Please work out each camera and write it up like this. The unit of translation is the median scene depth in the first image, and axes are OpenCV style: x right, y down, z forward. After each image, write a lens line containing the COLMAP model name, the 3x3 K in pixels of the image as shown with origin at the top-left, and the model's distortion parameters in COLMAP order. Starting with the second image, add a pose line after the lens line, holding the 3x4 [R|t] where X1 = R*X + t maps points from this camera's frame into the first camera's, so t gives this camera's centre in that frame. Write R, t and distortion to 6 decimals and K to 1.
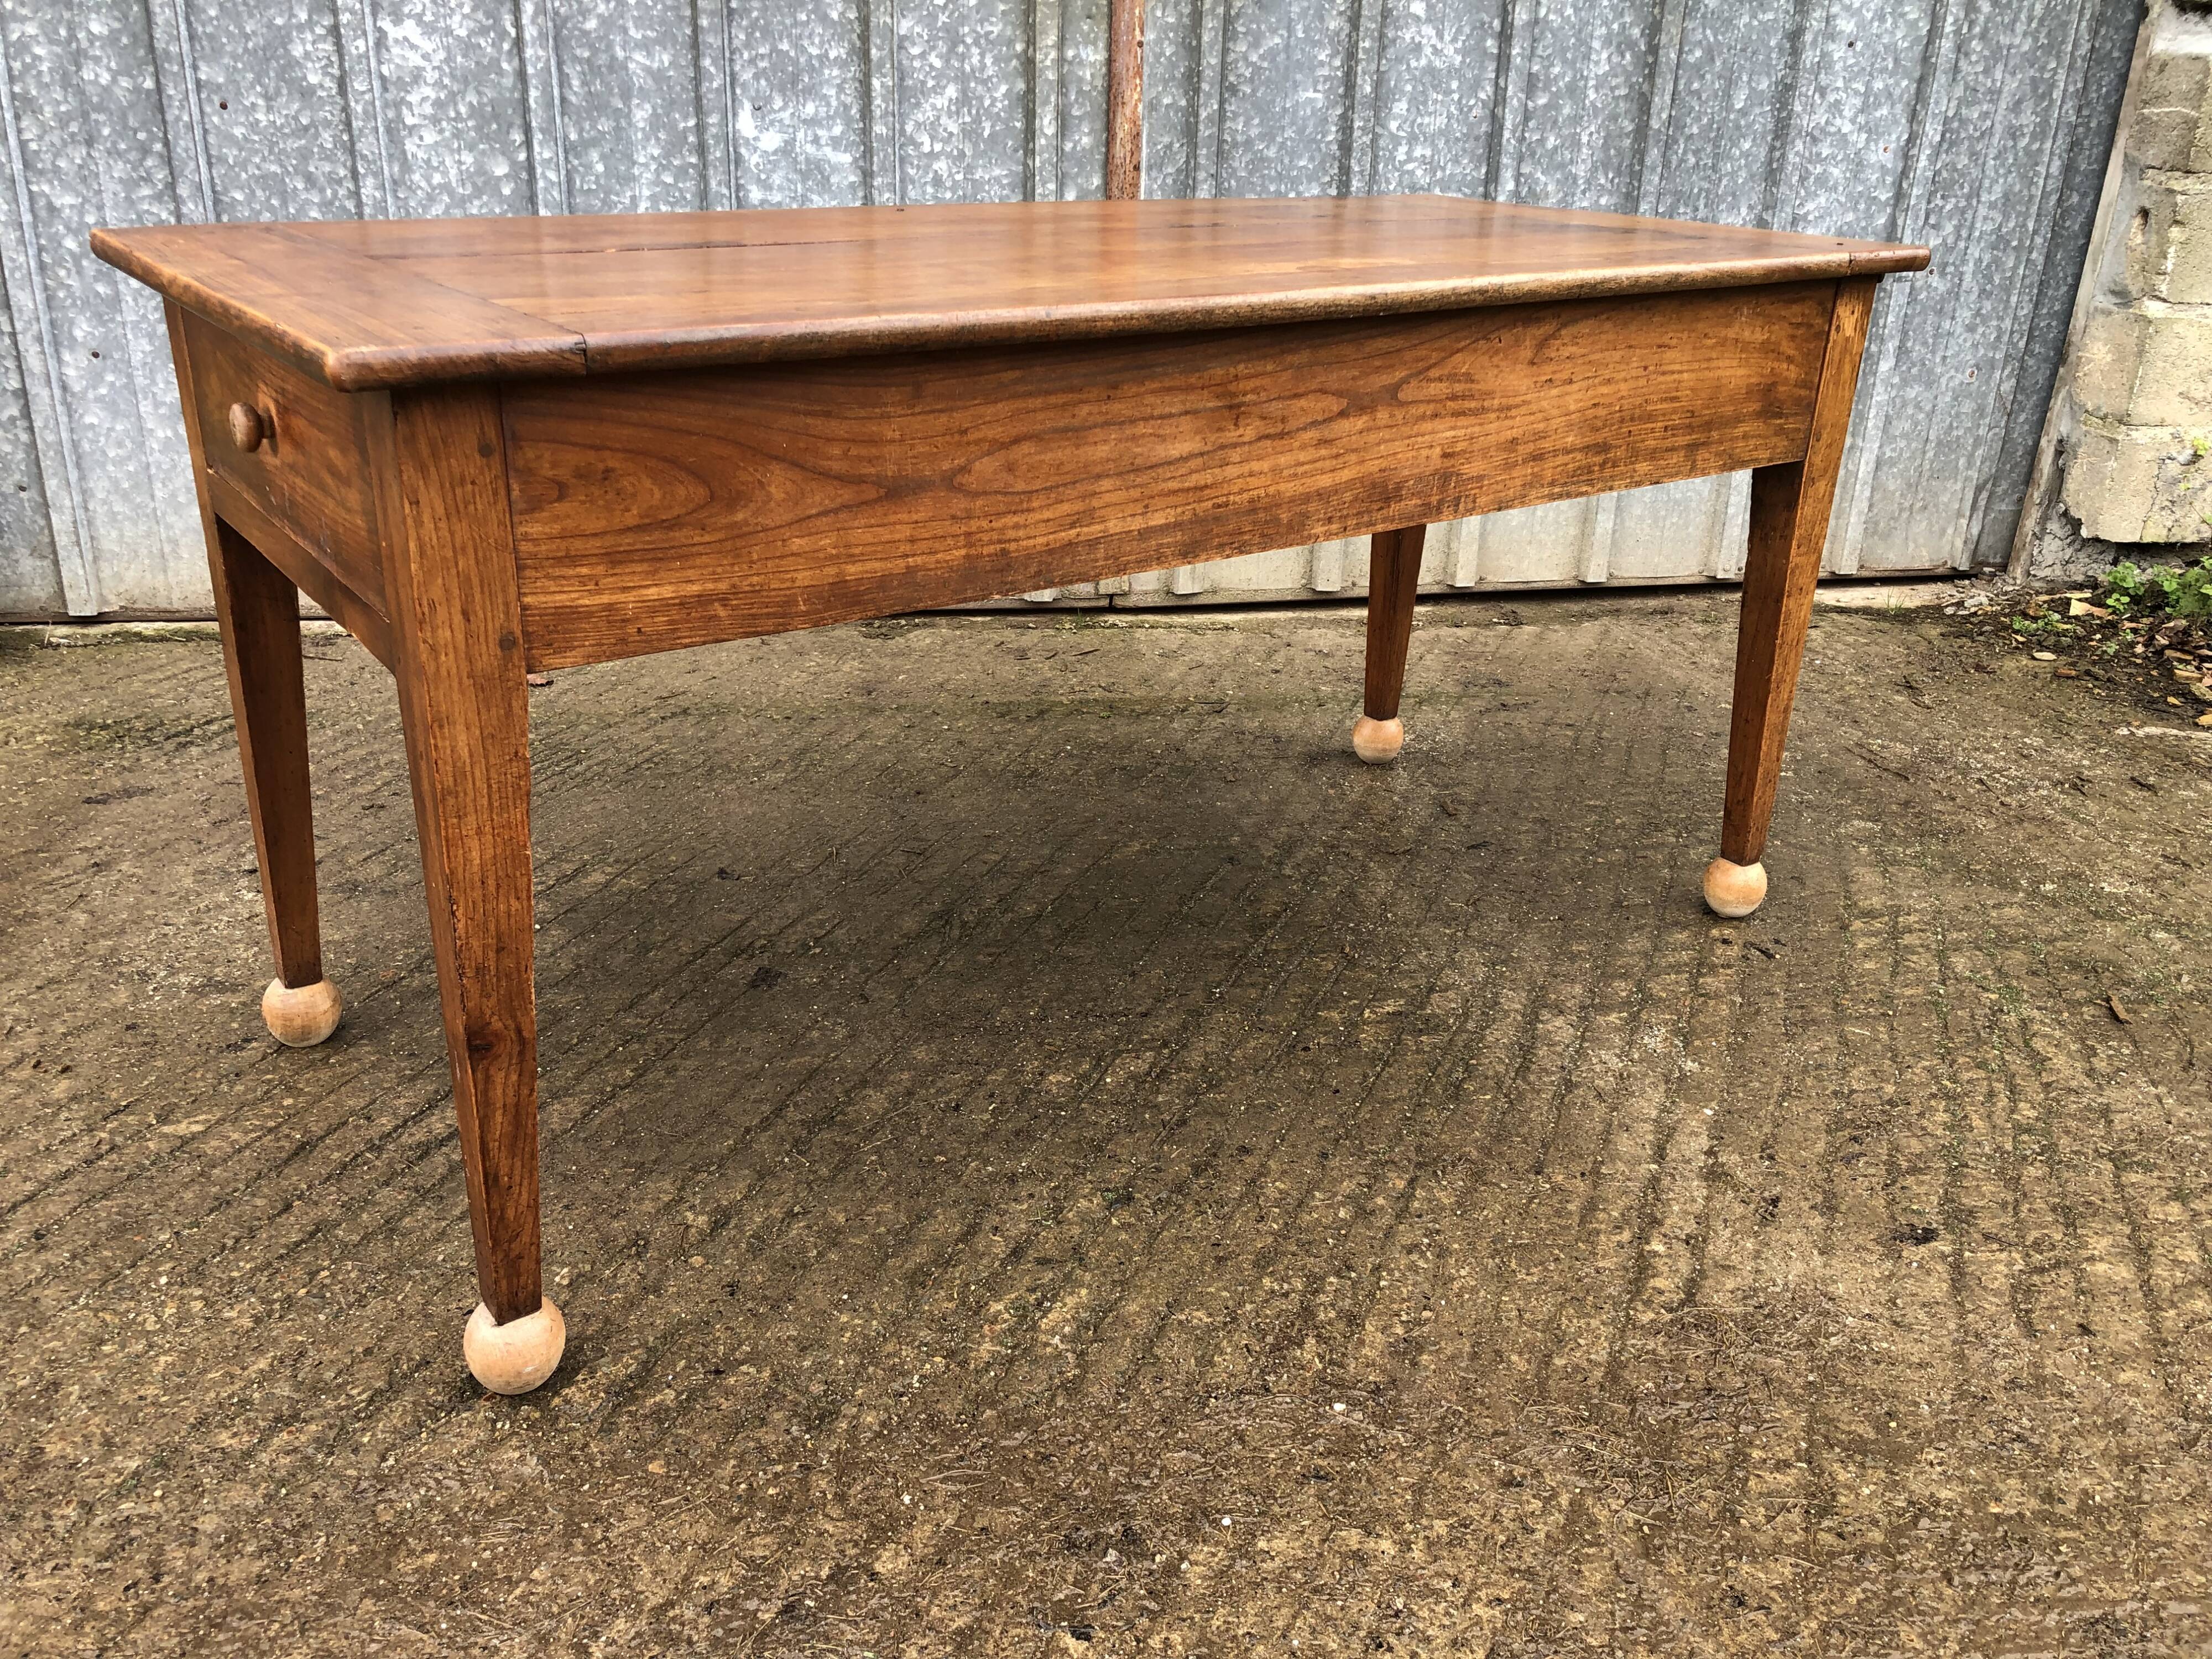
lens RADIAL K [[1818.3, 0, 1099.2], [0, 1818.3, 816.9], [0, 0, 1]] dist [-0.029239, 0.095032]
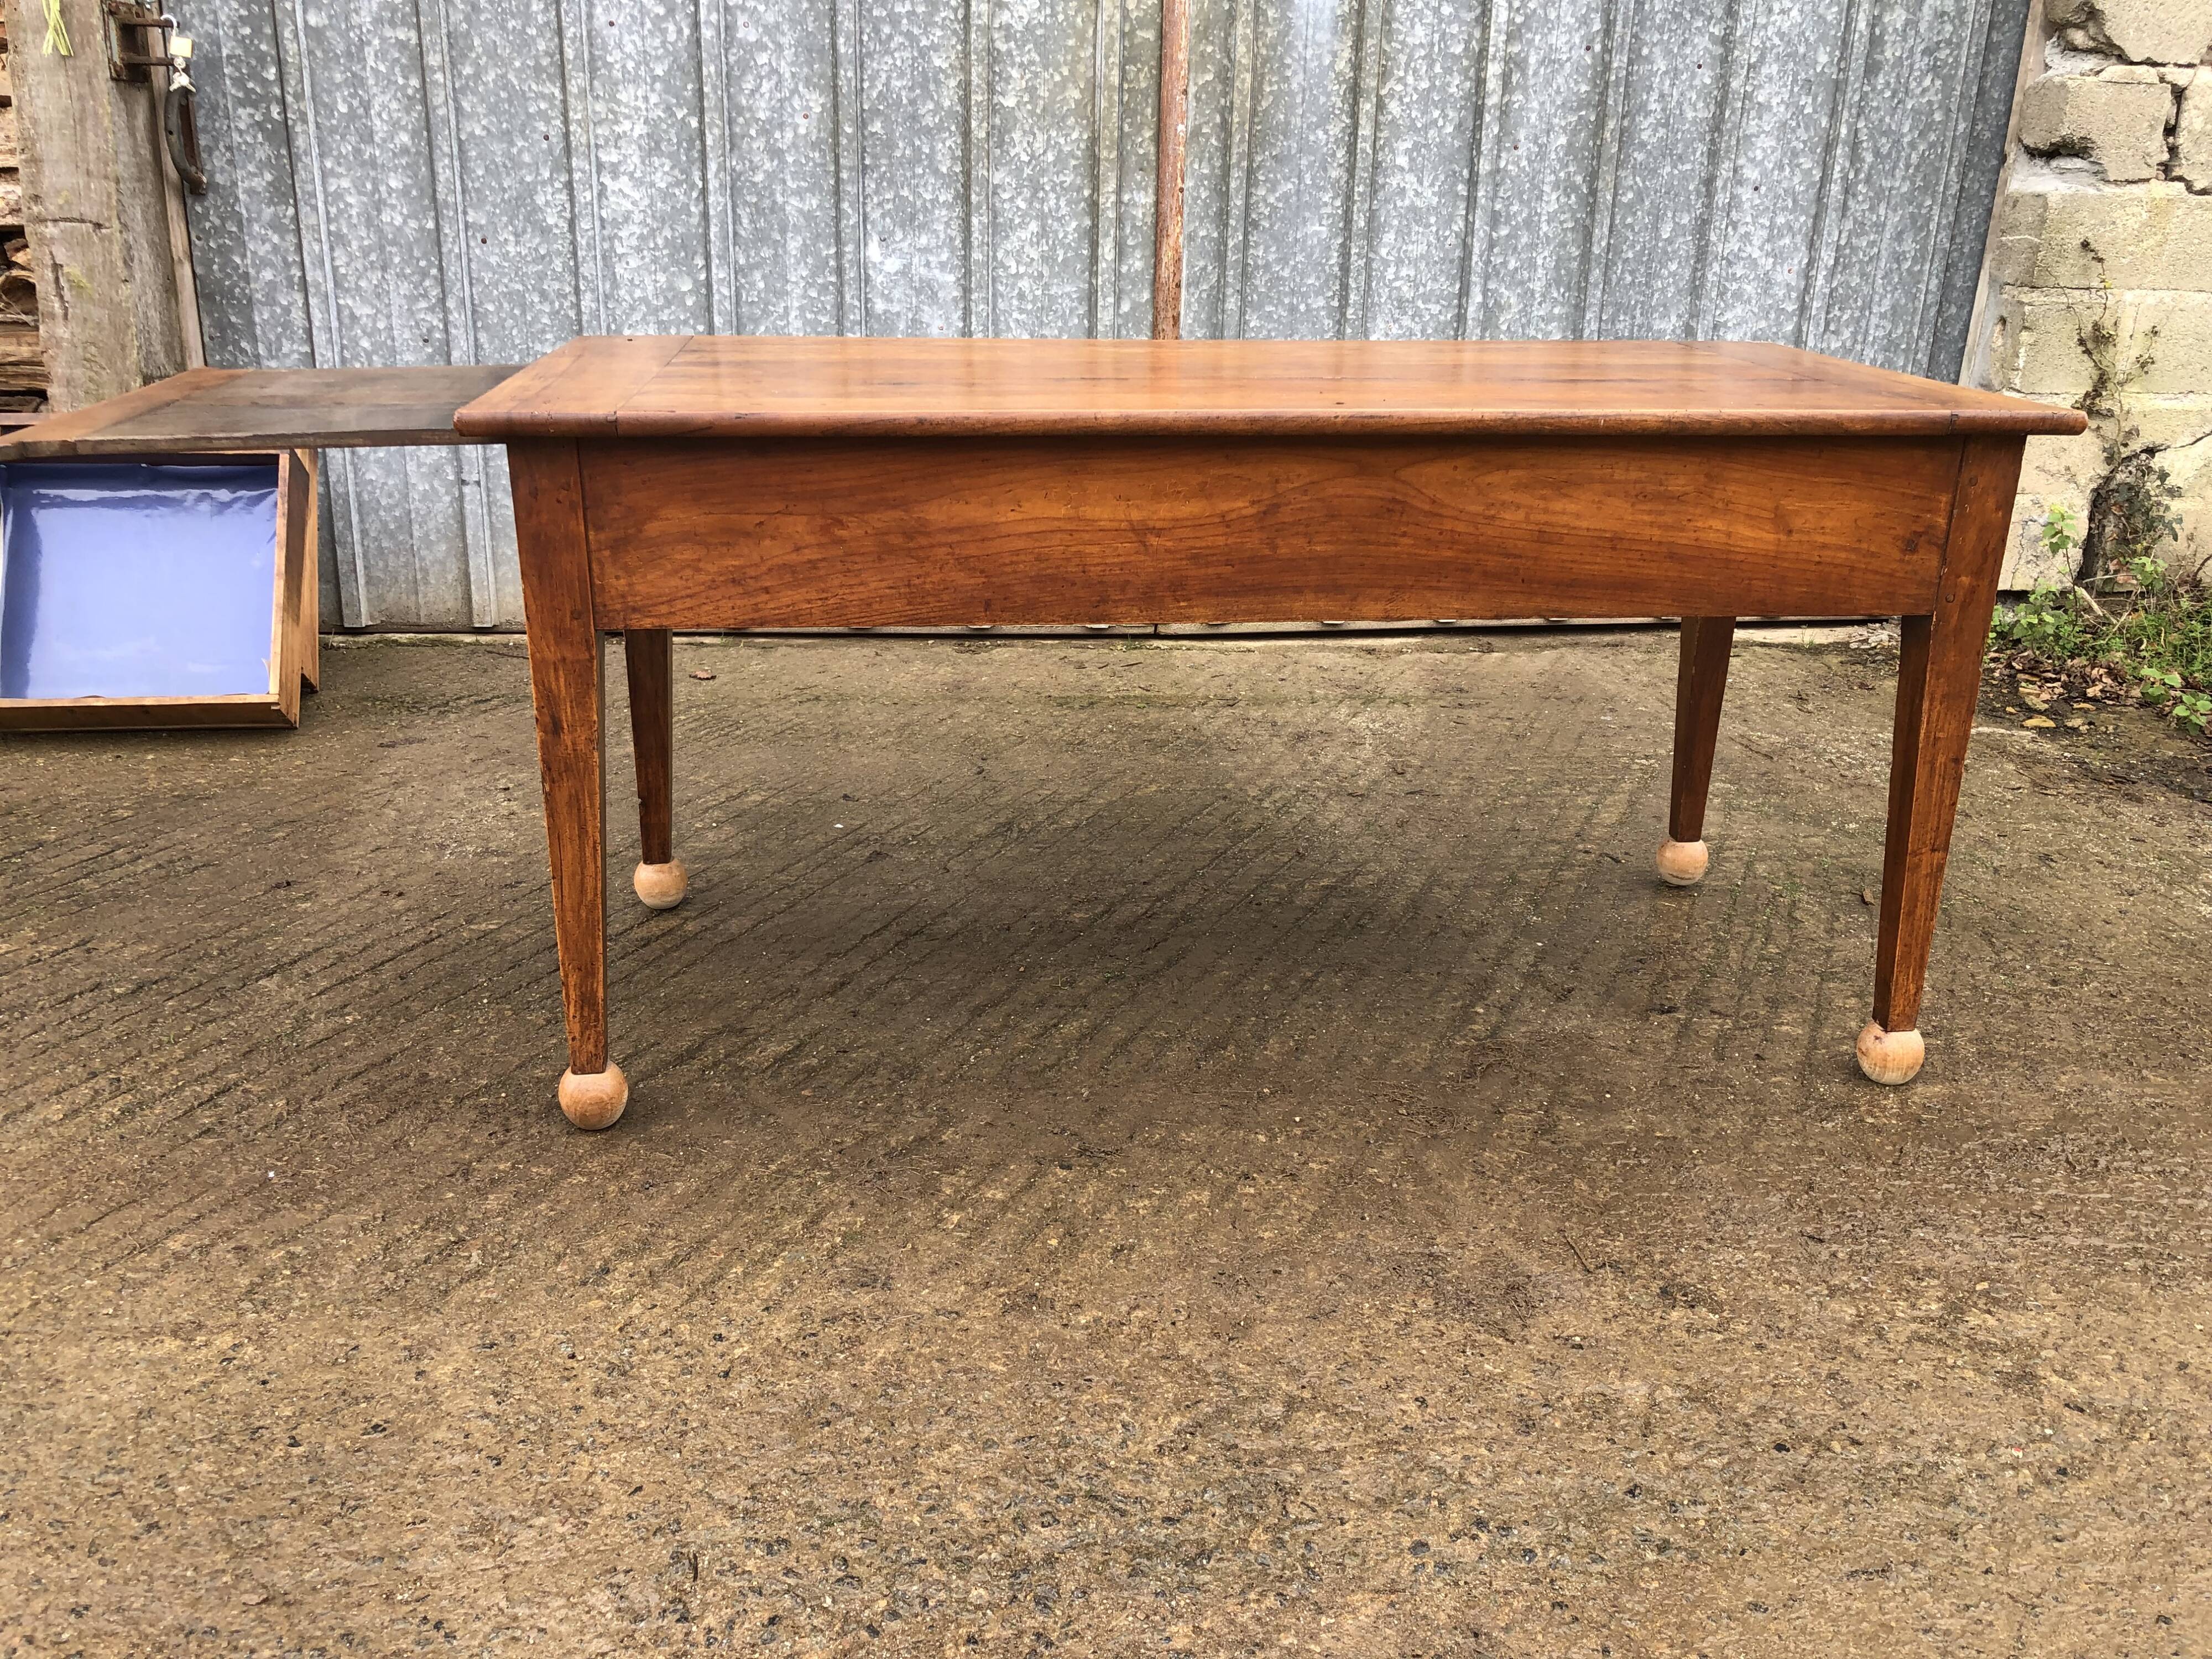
lens RADIAL K [[1807.7, 0, 1109.7], [0, 1807.7, 814.8], [0, 0, 1]] dist [0.009347, 0.011471]
pose [[0.998682, 0.014147, -0.049327, 0.041181], [-0.016961, 0.998224, -0.057111, 0.086945], [0.048431, 0.057873, 0.997149, -0.247792]]
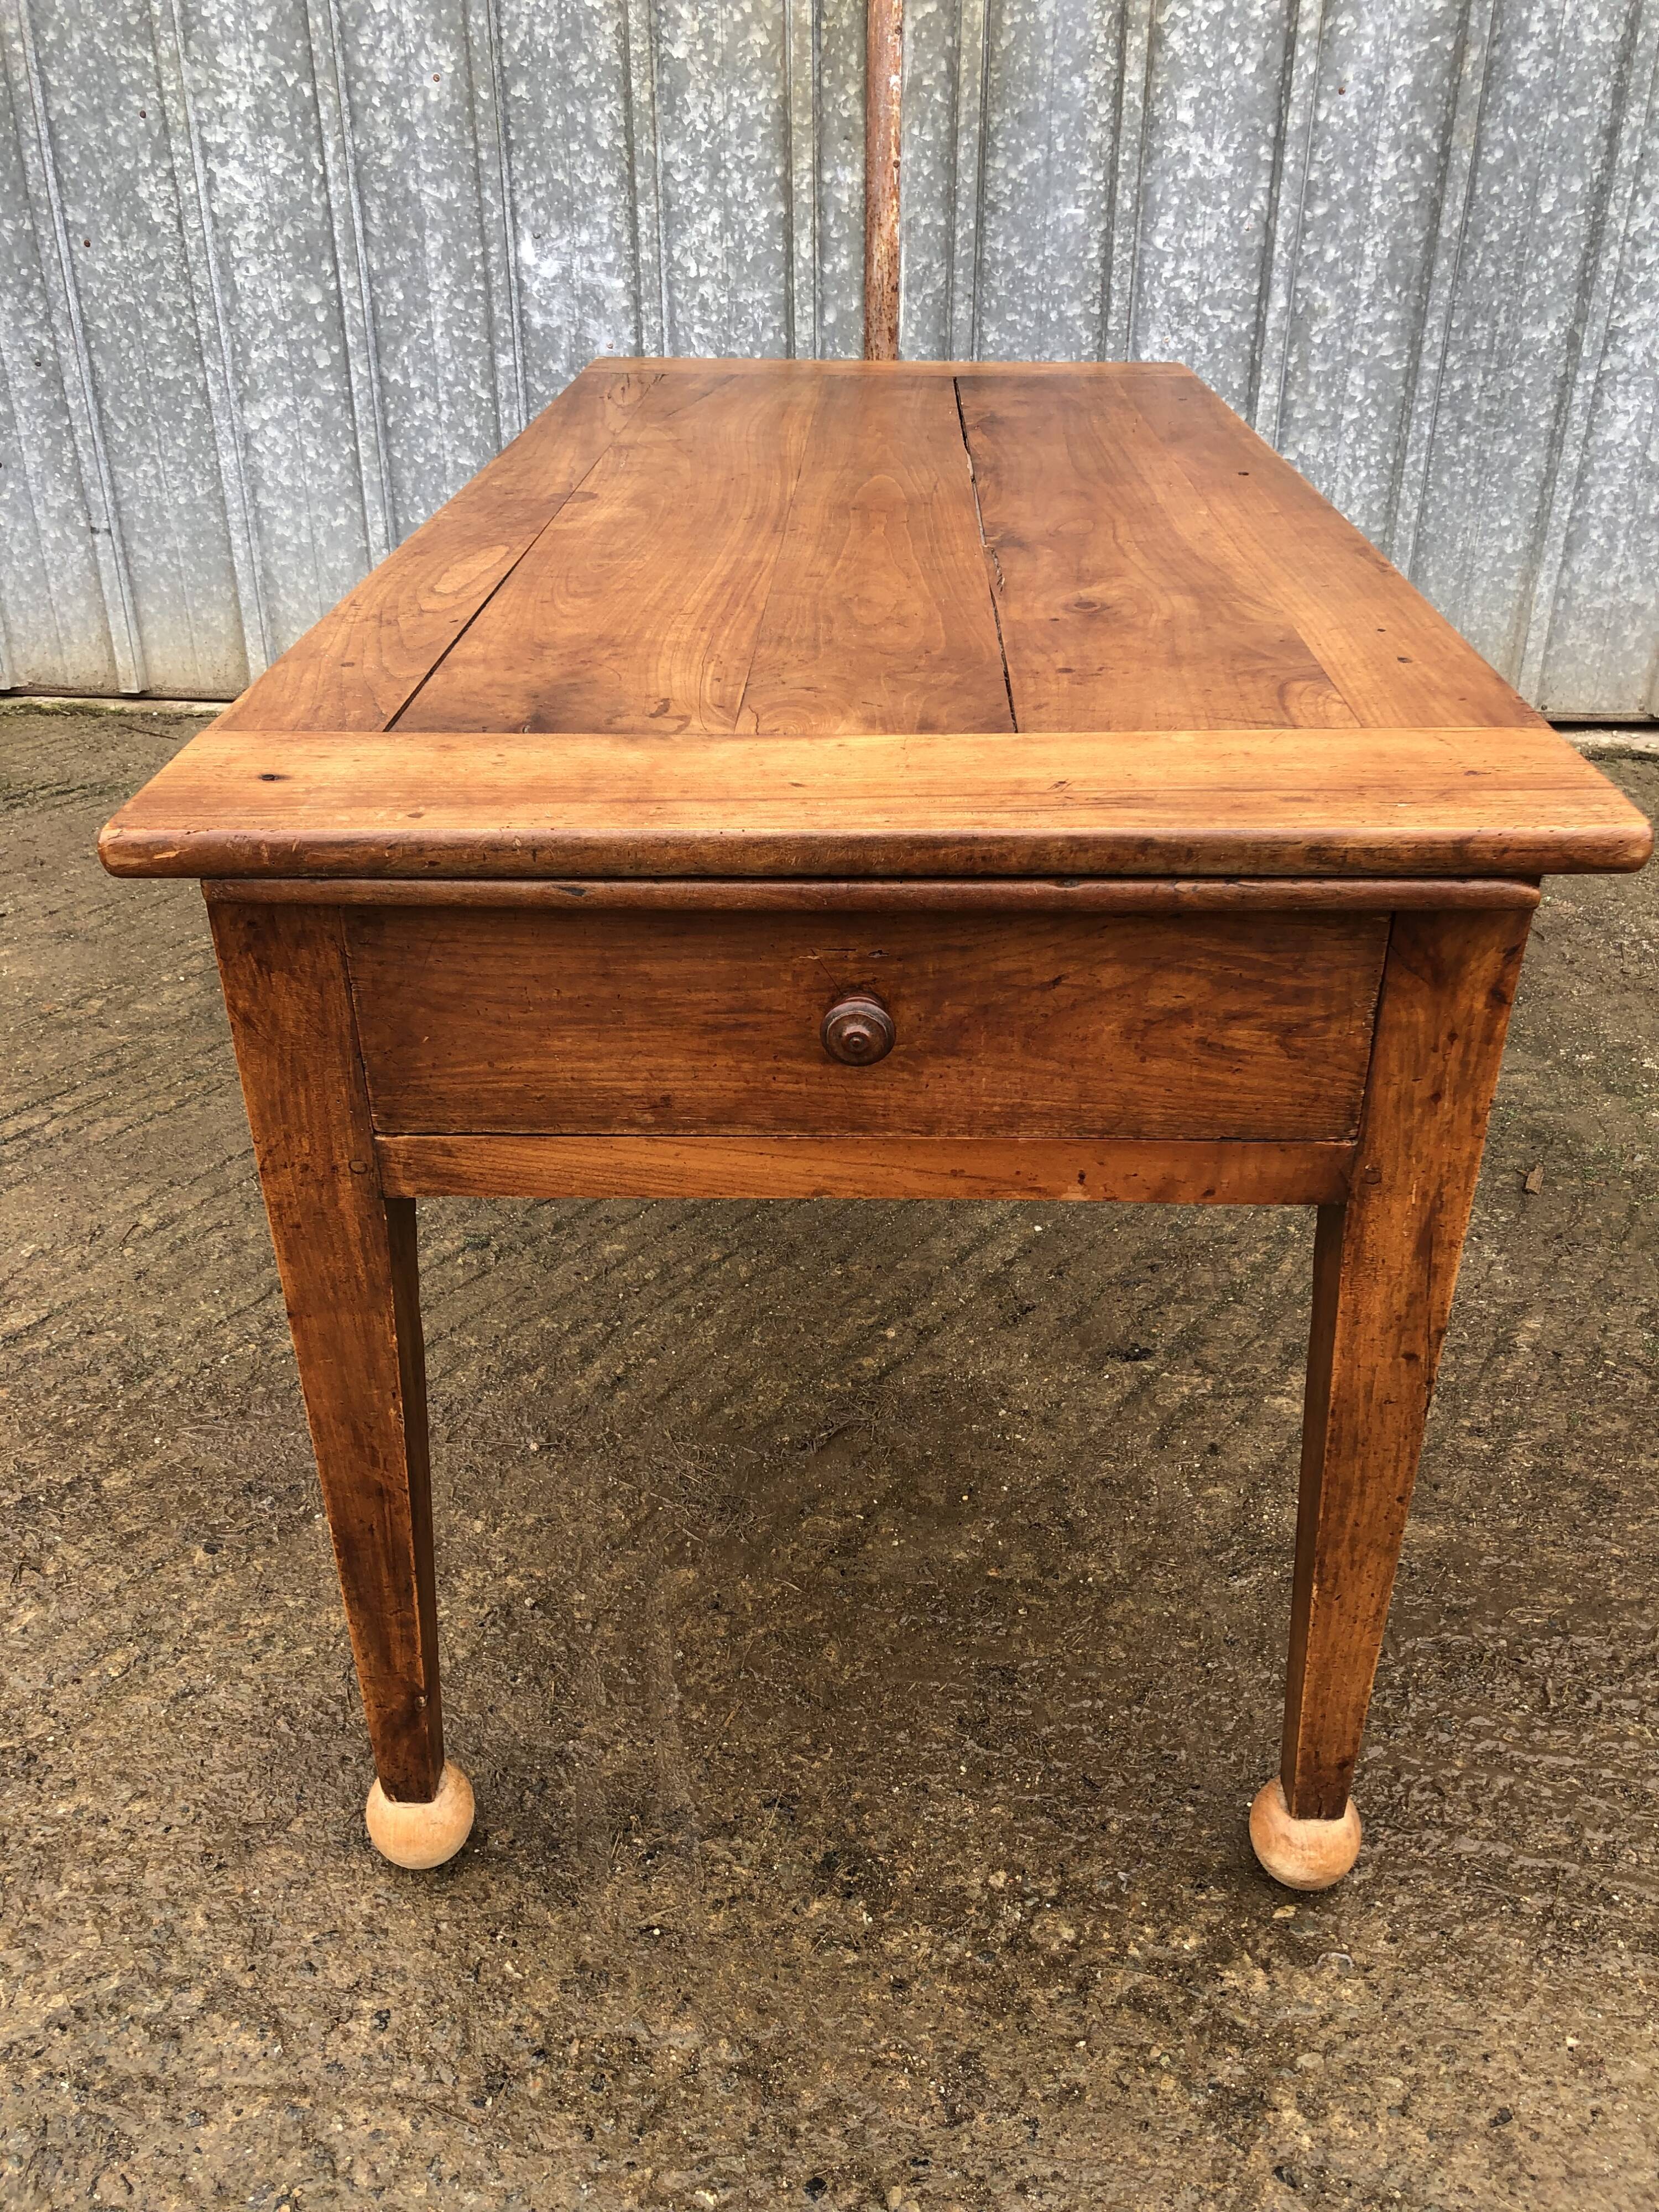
lens RADIAL K [[1818.3, 0, 834.0], [0, 1818.3, 1095.8], [0, 0, 1]] dist [-0.029239, 0.095032]
pose [[0.969355, 0.093290, -0.227260, 0.268258], [-0.068386, 0.990996, 0.115109, -0.020642], [0.235952, -0.096040, 0.967007, -0.048705]]
